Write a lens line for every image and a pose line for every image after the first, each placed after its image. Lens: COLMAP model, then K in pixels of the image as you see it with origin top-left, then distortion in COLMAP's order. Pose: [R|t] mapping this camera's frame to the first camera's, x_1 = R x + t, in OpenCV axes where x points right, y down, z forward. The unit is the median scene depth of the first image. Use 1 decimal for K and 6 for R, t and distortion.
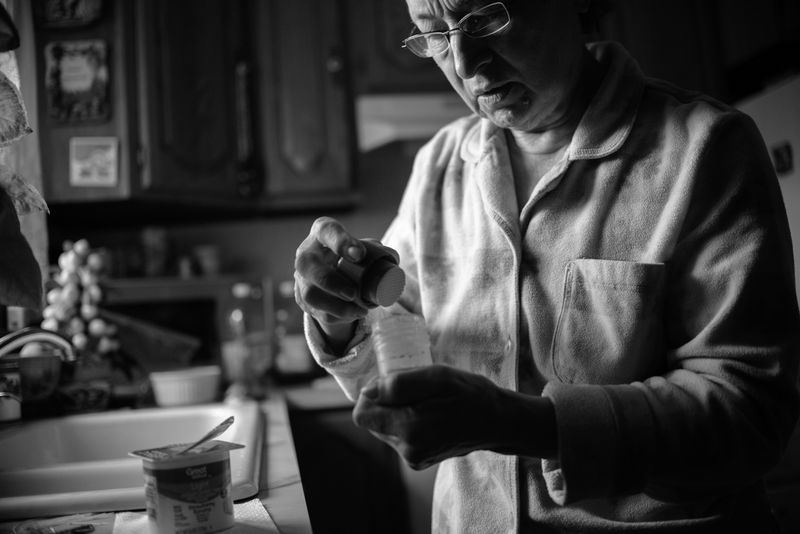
lens RADIAL K [[853.4, 0, 397.1], [0, 853.4, 263.7], [0, 0, 1]] dist [-0.127033, 0.000000]
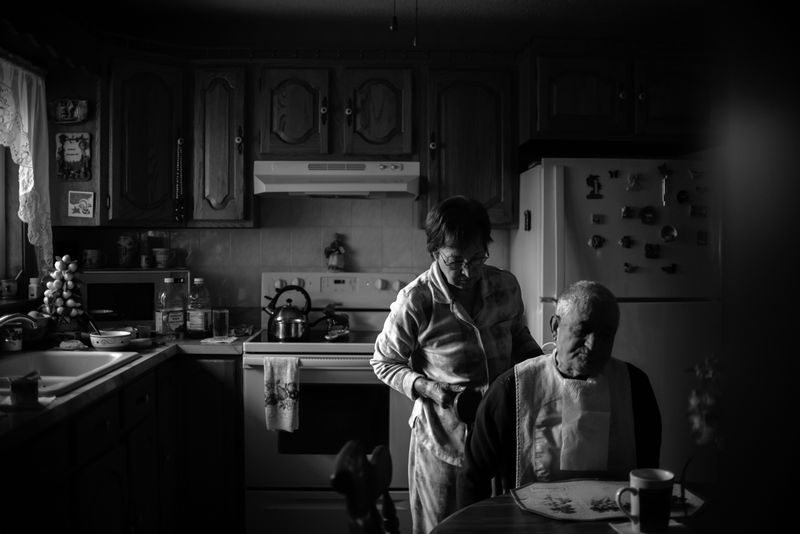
lens RADIAL K [[853.4, 0, 402.0], [0, 853.4, 268.5], [0, 0, 1]] dist [-0.127033, 0.000000]
pose [[0.991969, 0.073910, -0.102636, 0.487780], [-0.065300, 0.994250, 0.084866, -0.179691], [0.108319, -0.077483, 0.991092, -0.660626]]
